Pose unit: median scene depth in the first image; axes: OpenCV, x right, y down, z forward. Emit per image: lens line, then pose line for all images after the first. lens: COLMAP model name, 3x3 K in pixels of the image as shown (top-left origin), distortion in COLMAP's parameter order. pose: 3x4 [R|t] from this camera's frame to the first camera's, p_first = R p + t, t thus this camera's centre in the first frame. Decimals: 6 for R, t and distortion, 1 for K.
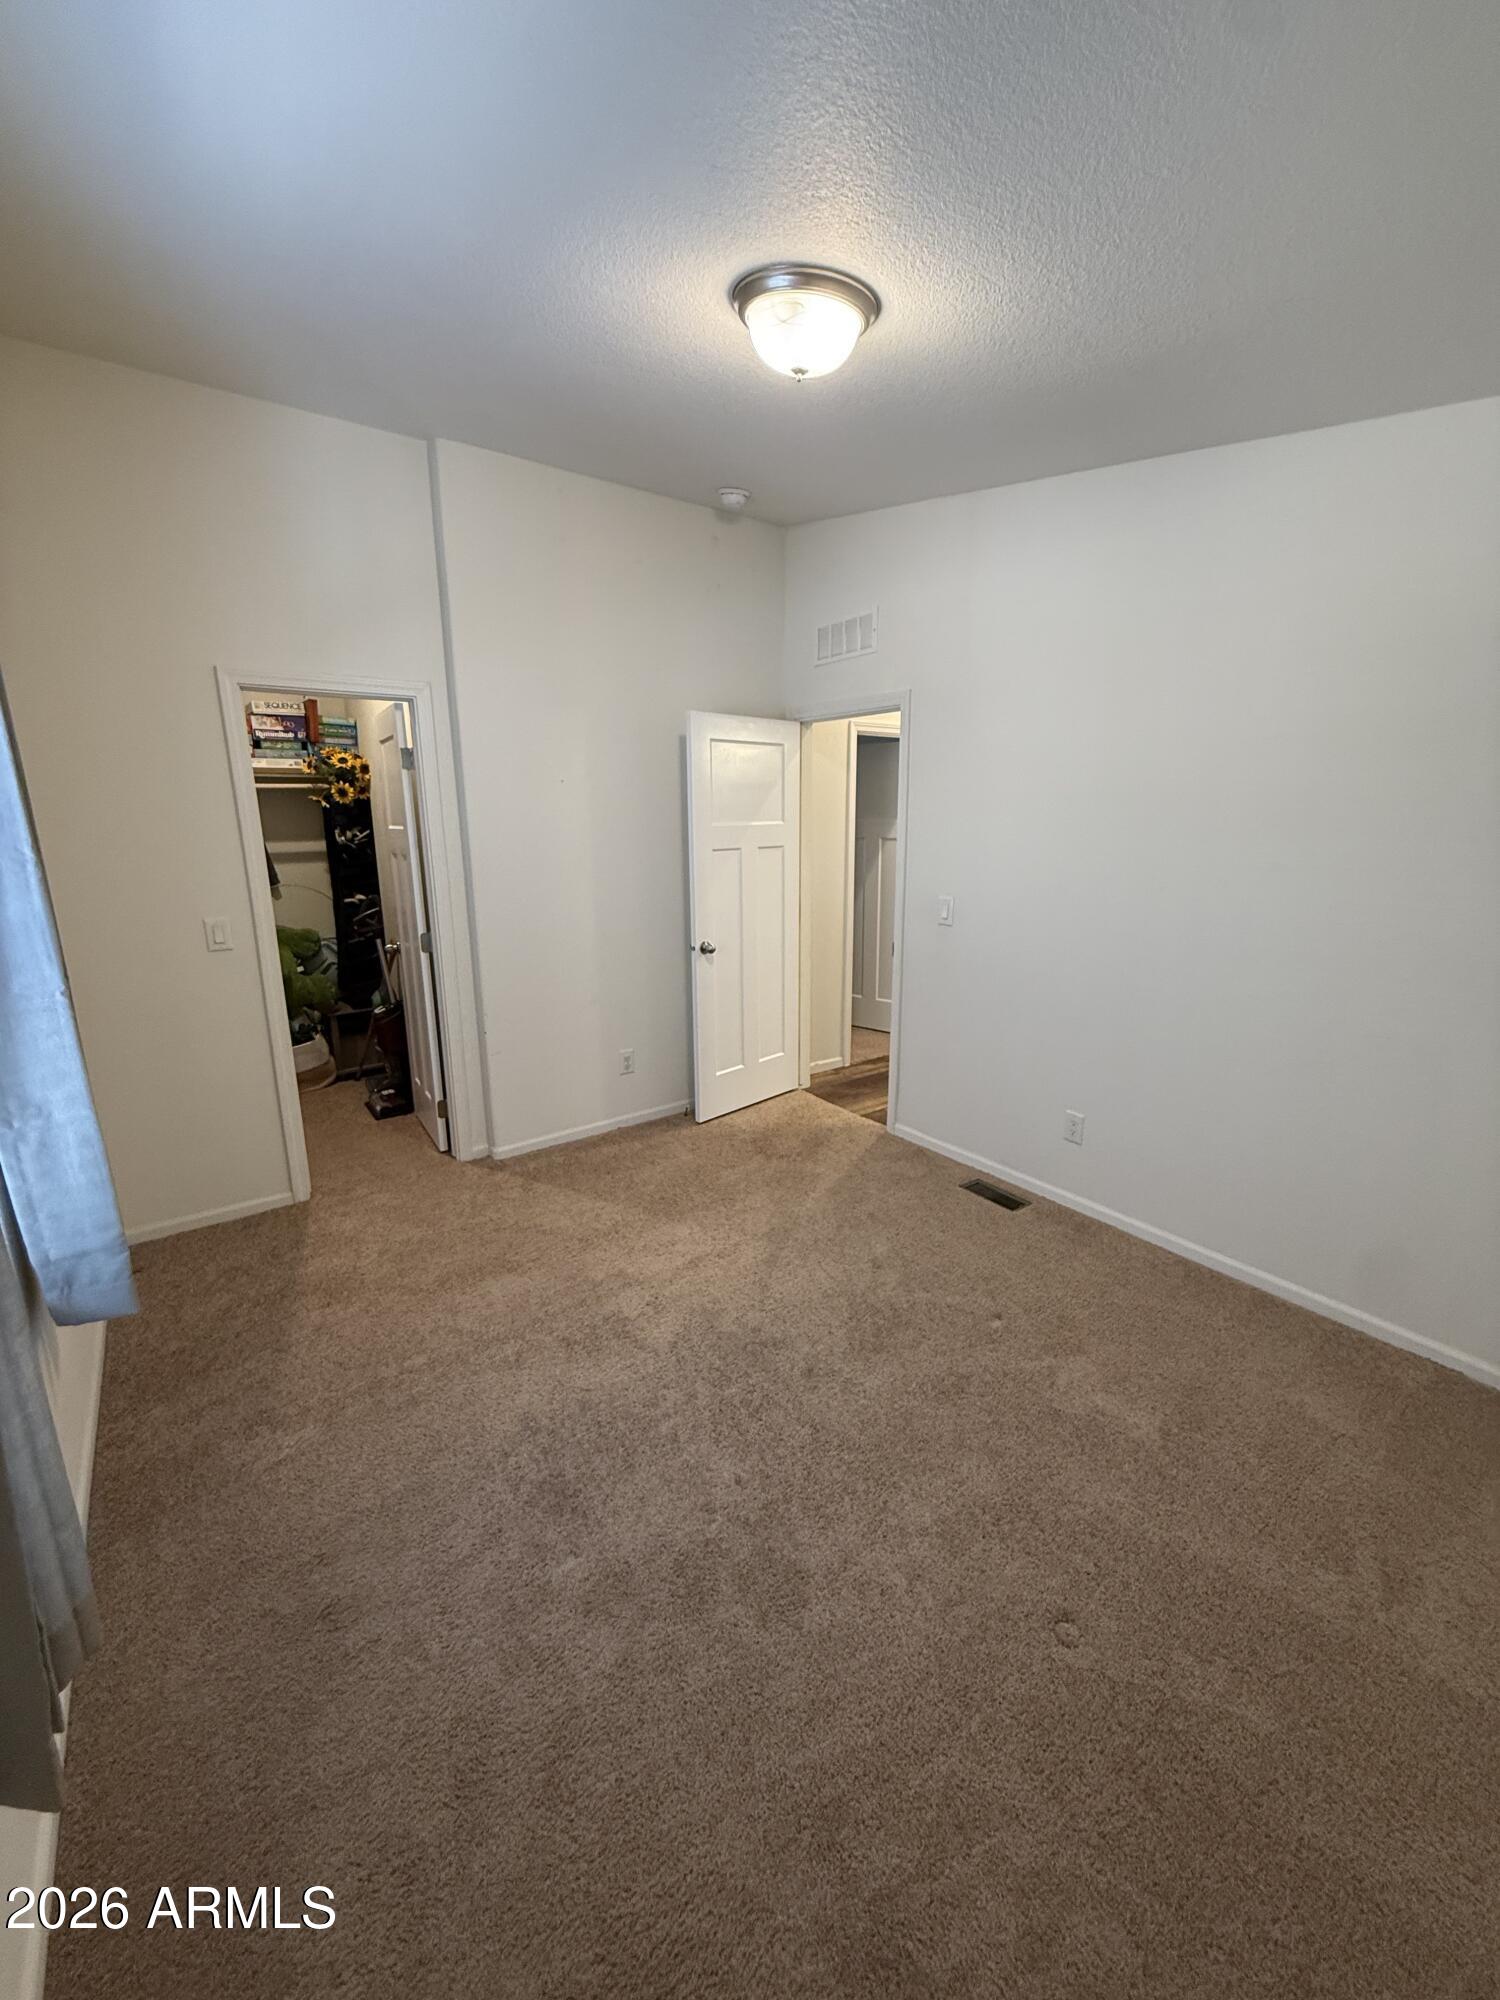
lens RADIAL K [[798.1, 0, 750.0], [0, 798.1, 1000.0], [0, 0, 1]] dist [-0.000026, -0.000008]
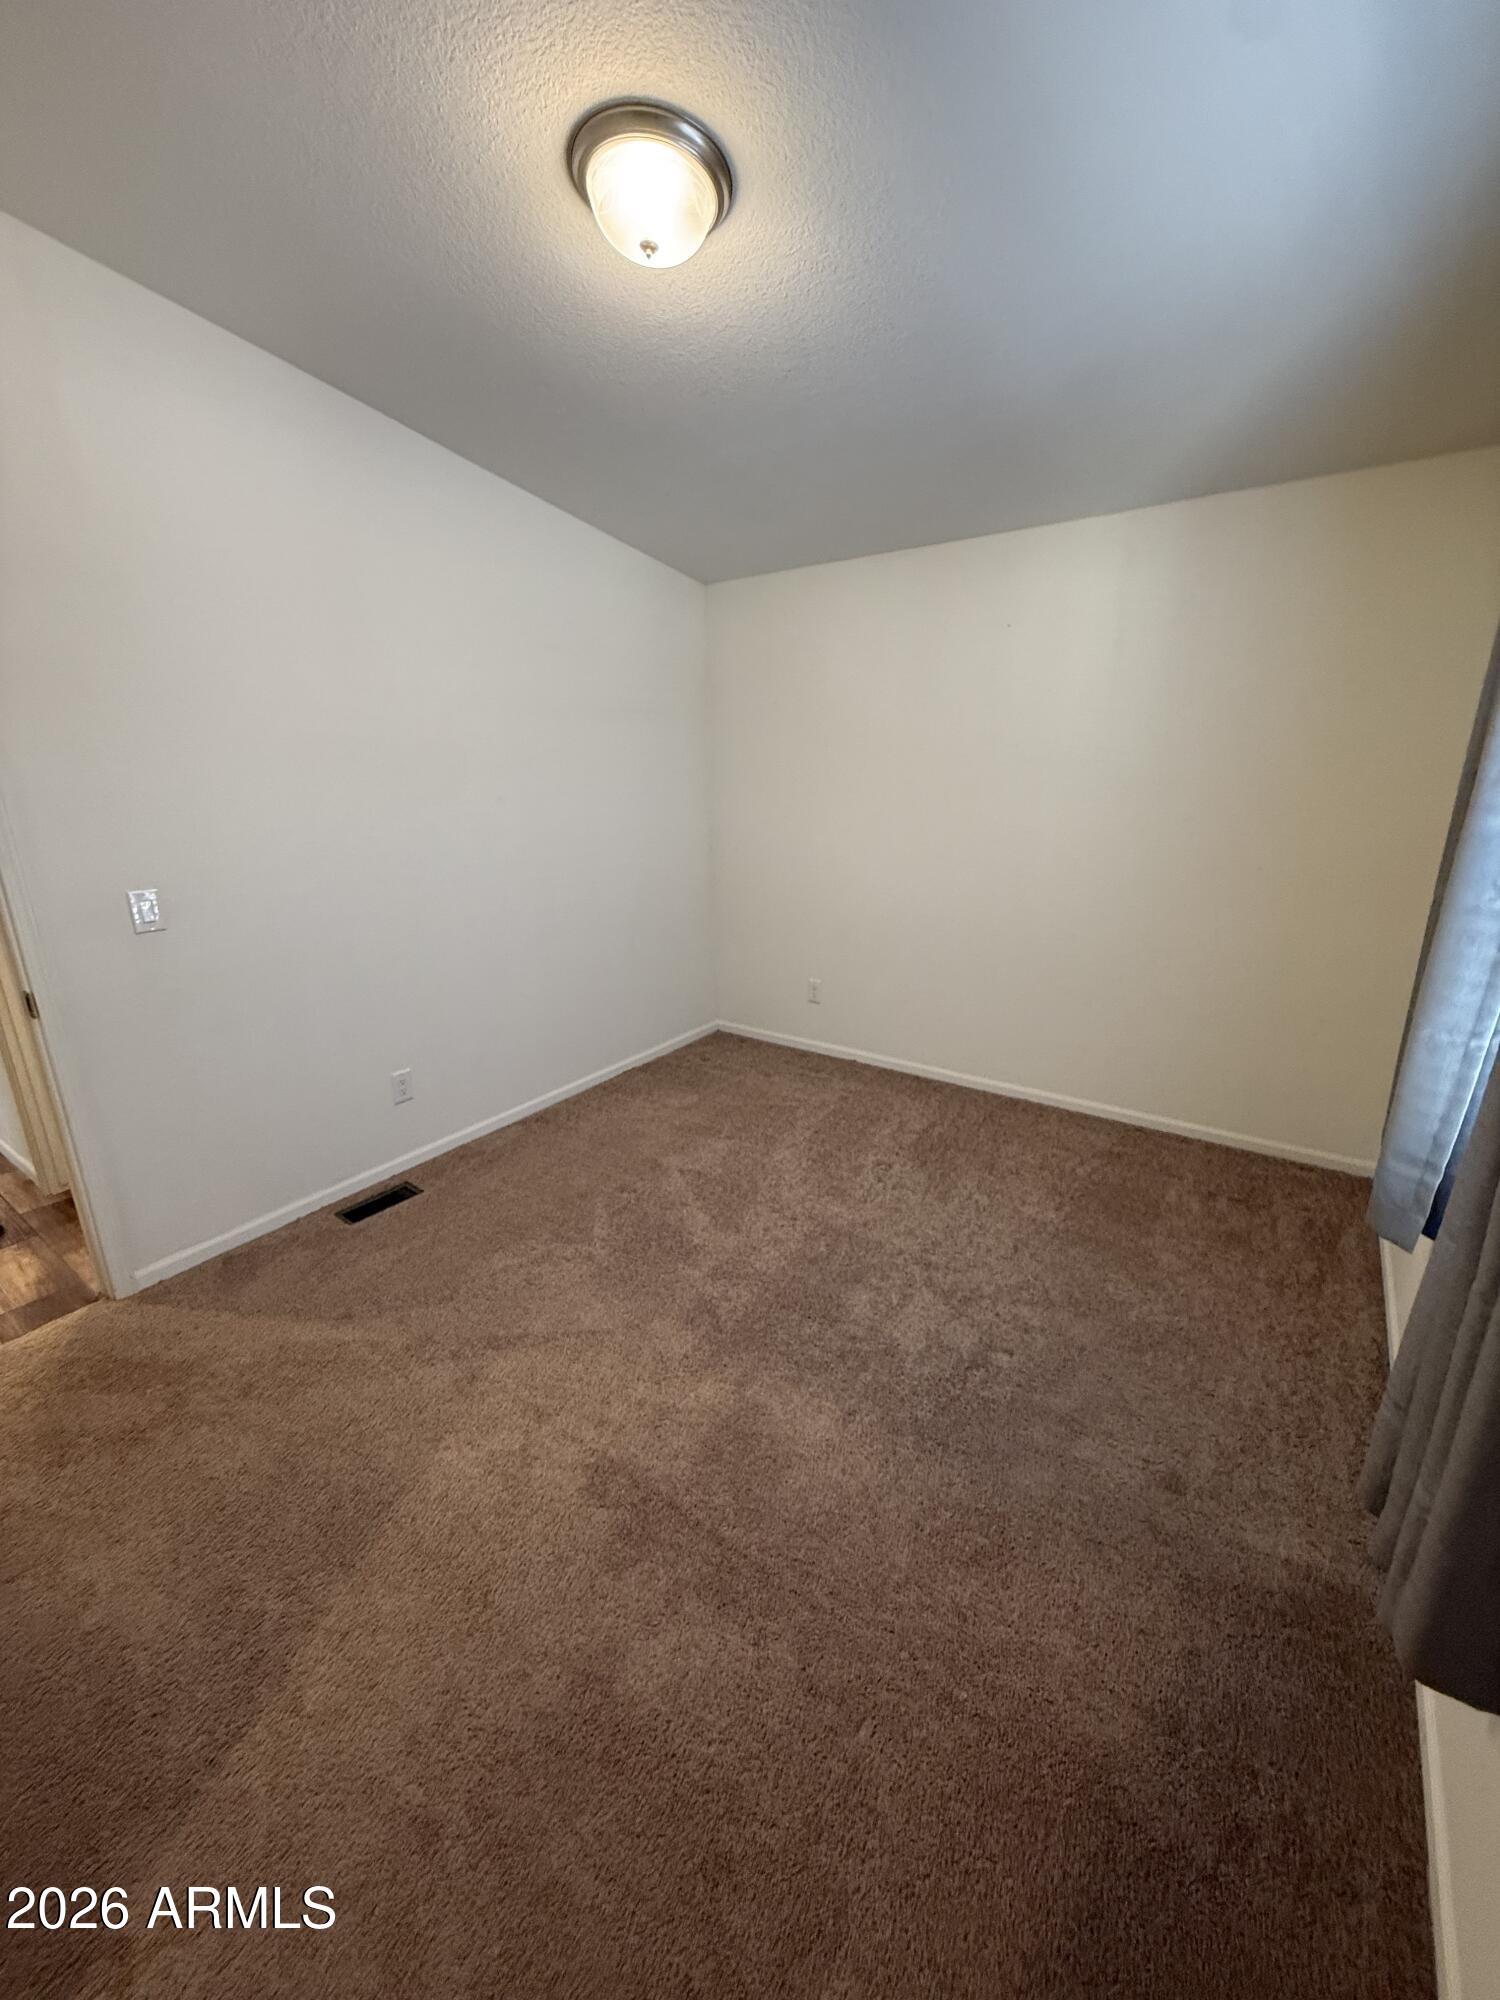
lens RADIAL K [[798.1, 0, 750.0], [0, 798.1, 1000.0], [0, 0, 1]] dist [-0.000026, -0.000008]
pose [[-0.320568, -0.261713, 0.910353, -0.580355], [0.229041, 0.911137, 0.342592, -0.170456], [-0.919117, 0.318332, -0.232139, 0.788478]]
